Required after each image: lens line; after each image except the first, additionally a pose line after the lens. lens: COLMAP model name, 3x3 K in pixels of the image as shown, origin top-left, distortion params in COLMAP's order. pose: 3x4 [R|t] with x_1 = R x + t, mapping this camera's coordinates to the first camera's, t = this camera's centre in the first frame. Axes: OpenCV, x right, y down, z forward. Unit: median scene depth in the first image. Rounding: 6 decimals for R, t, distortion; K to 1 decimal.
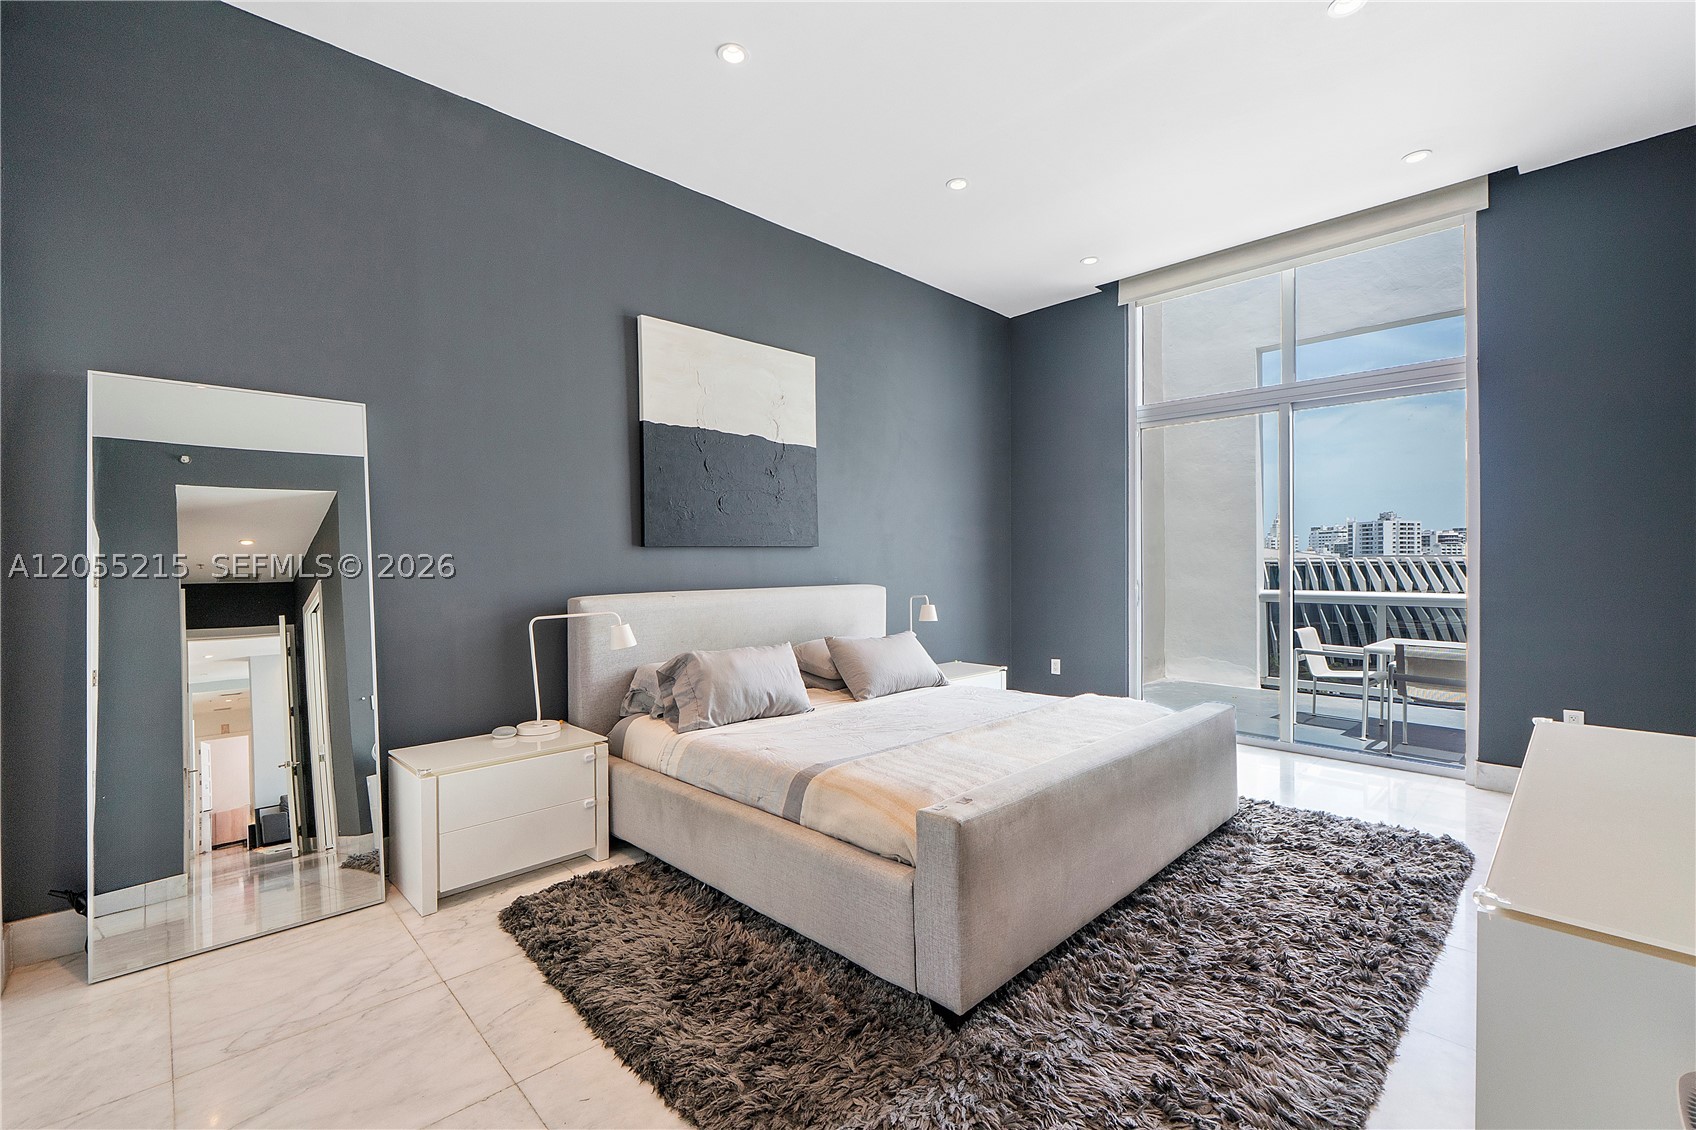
lens RADIAL K [[716.2, 0, 855.6], [0, 716.2, 566.5], [0, 0, 1]] dist [-0.008701, 0.000703]
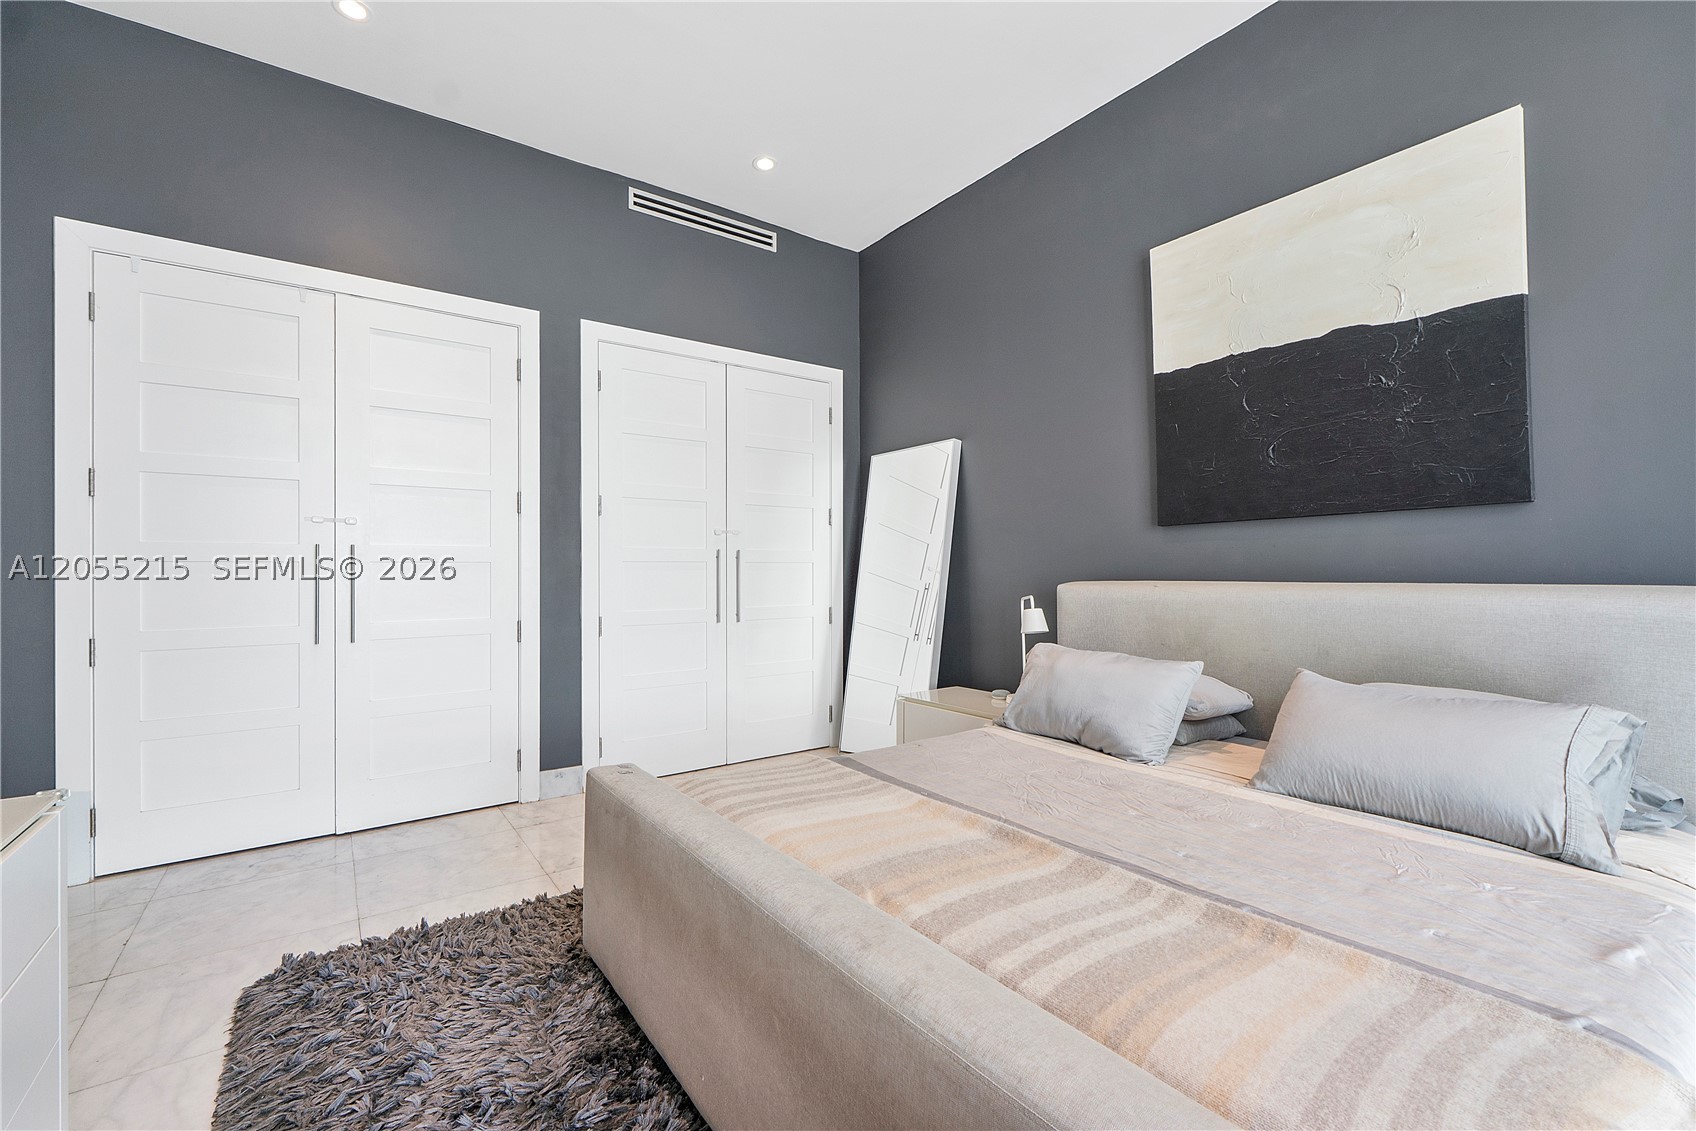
lens RADIAL K [[727.7, 0, 847.6], [0, 727.7, 570.1], [0, 0, 1]] dist [-0.008671, 0.000125]
pose [[-0.144446, 0.001598, -0.989511, 0.585196], [-0.005594, 0.999981, 0.002432, 0.023573], [0.989497, 0.005887, -0.144435, 0.766942]]
